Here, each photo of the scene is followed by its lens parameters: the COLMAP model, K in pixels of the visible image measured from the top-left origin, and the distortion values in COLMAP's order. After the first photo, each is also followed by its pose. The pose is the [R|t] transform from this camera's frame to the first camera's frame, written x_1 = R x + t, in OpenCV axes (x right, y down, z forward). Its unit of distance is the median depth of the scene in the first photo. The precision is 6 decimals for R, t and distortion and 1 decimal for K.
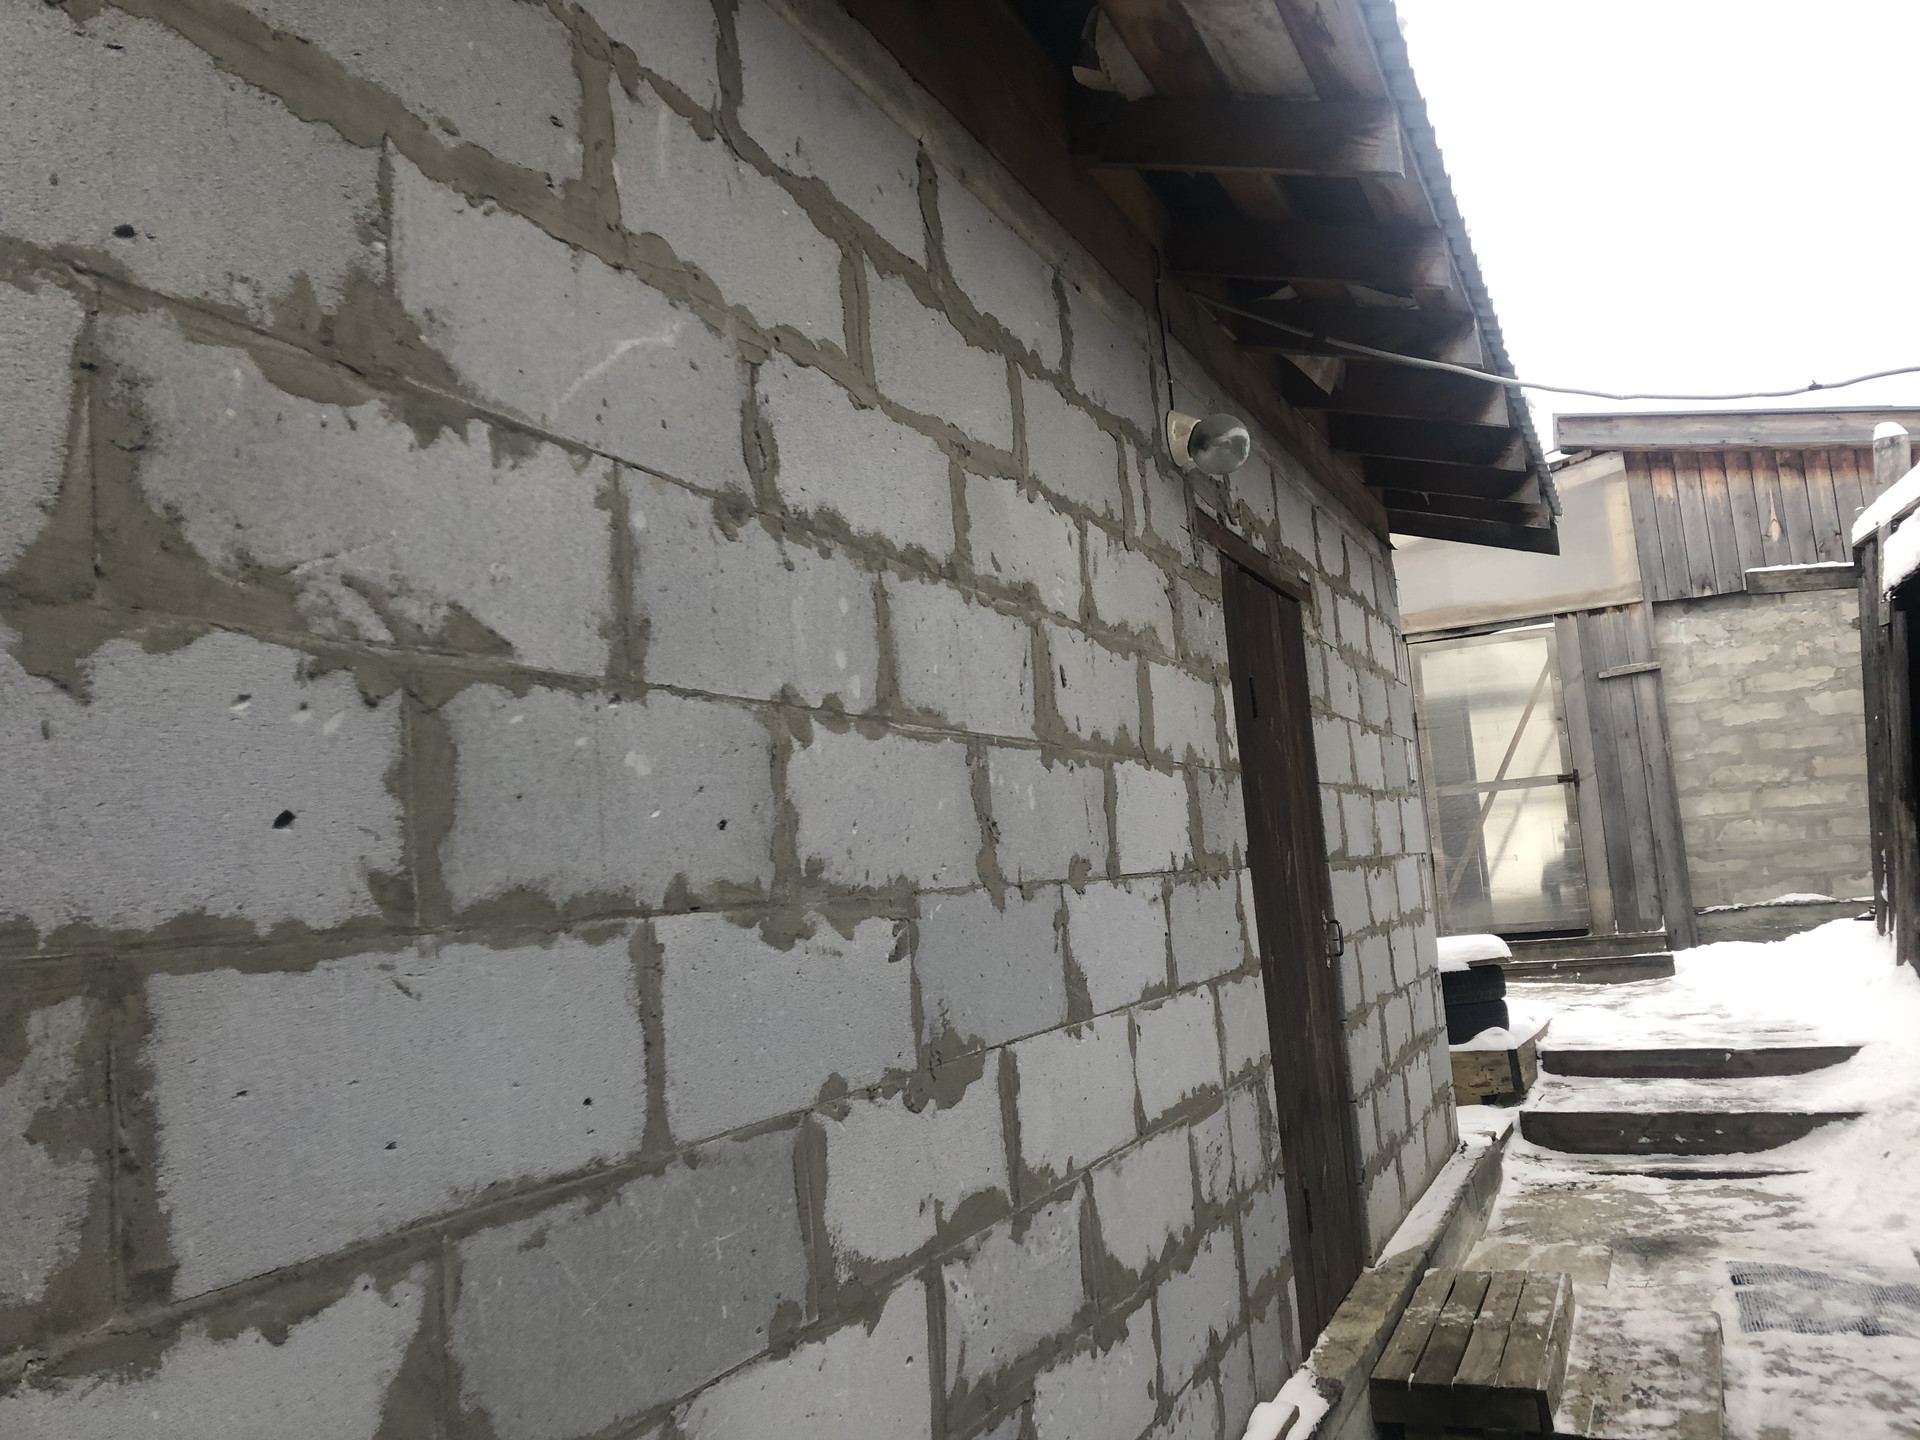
lens RADIAL K [[1566.3, 0, 960.0], [0, 1566.3, 720.0], [0, 0, 1]] dist [-0.002951, -0.004740]
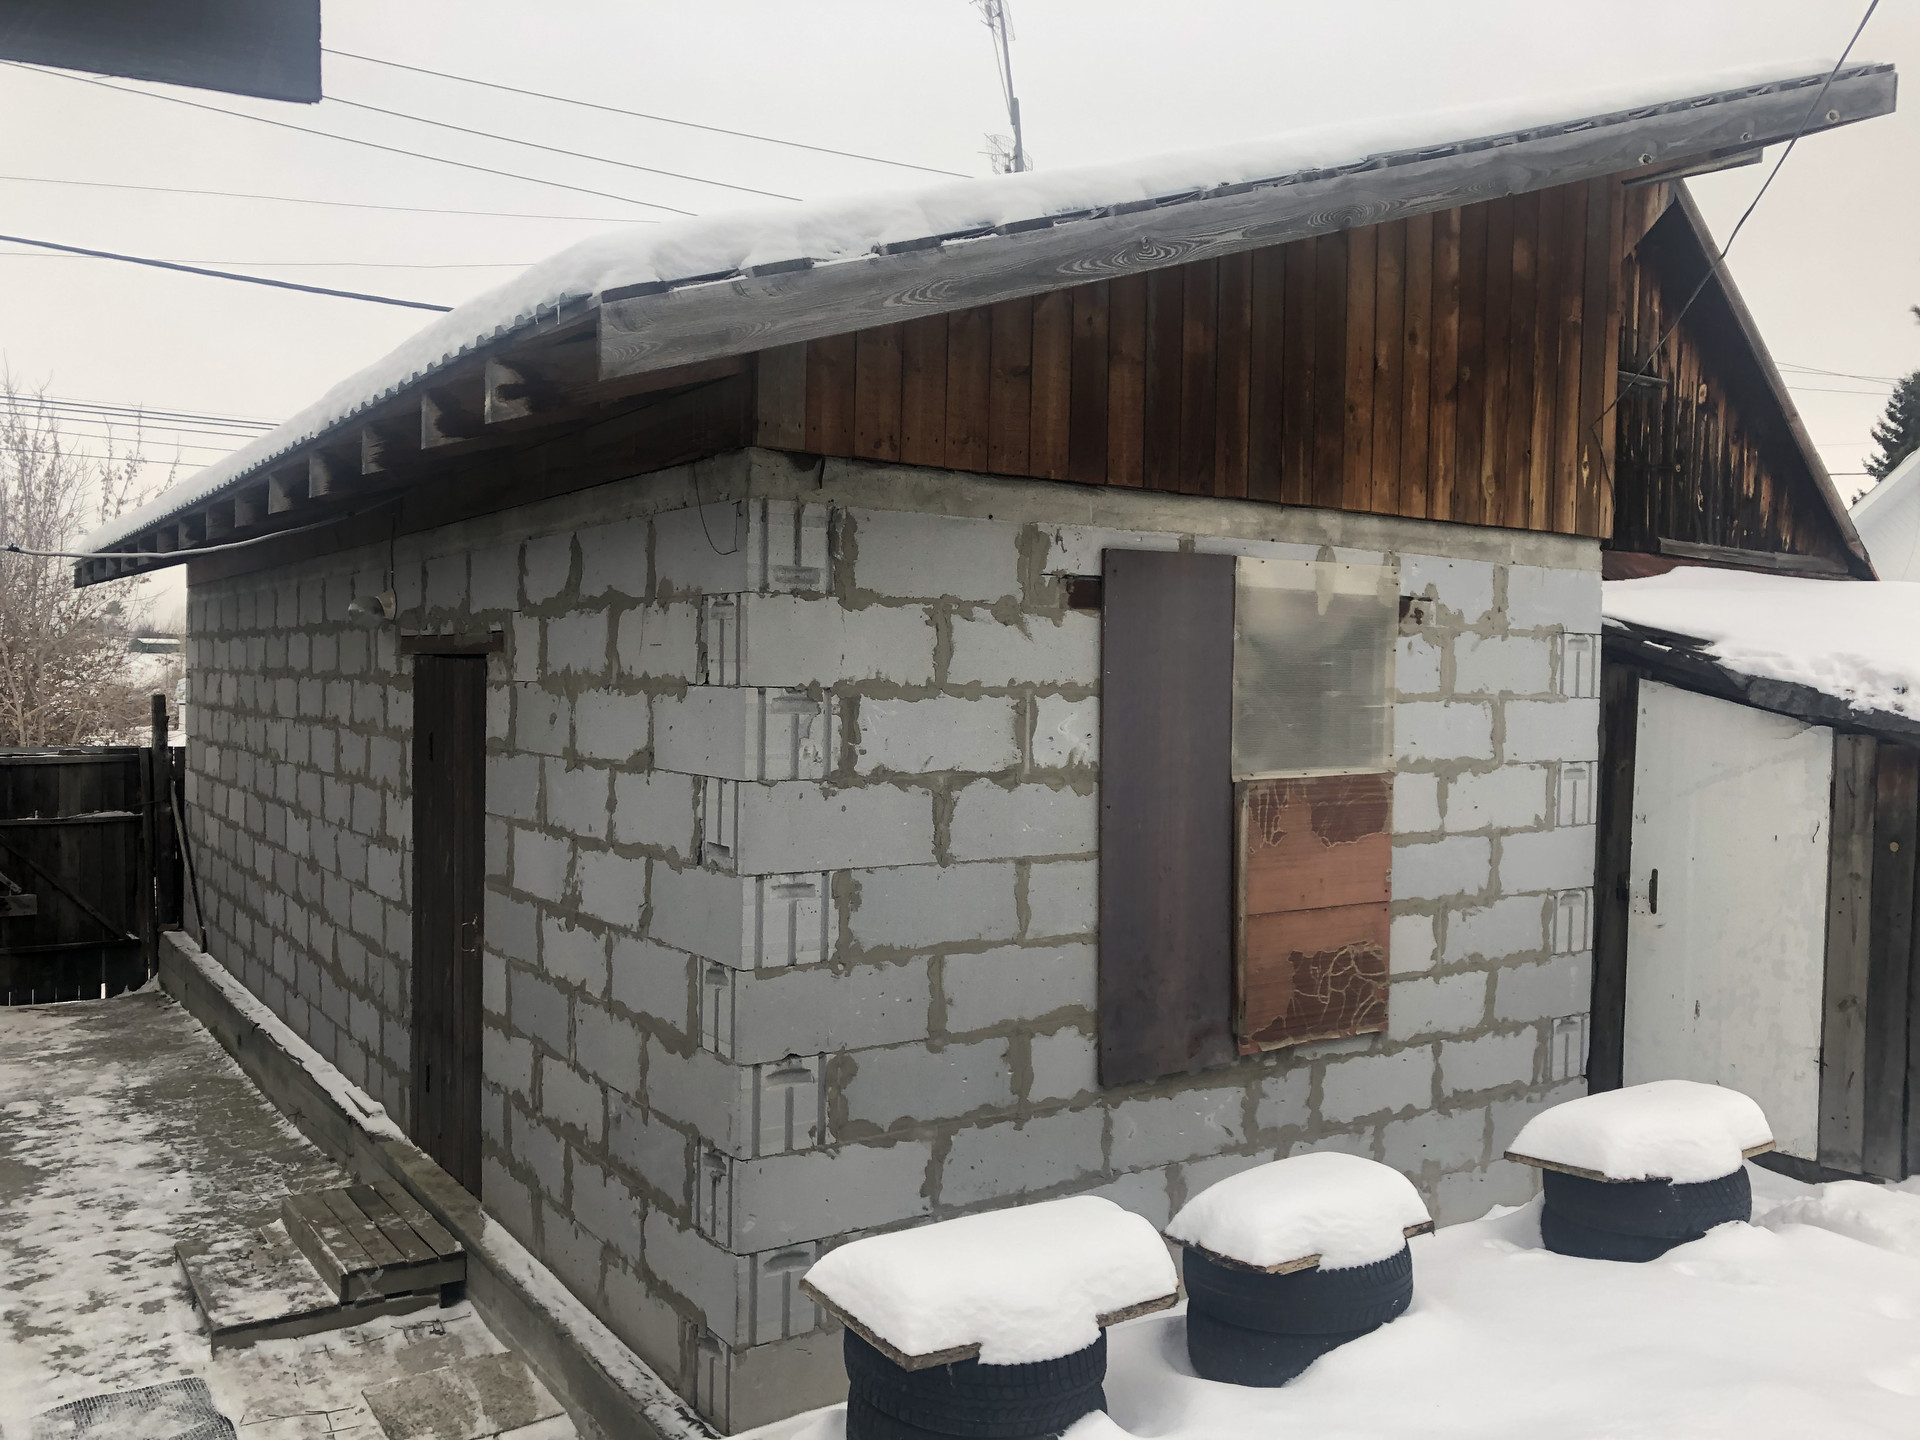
lens RADIAL K [[1526.3, 0, 960.0], [0, 1526.3, 720.0], [0, 0, 1]] dist [0.002334, 0.001512]
pose [[-0.506315, 0.104247, -0.856024, 1.234733], [0.128320, 0.990723, 0.044753, -0.041372], [0.852748, -0.087185, -0.514994, 2.295223]]
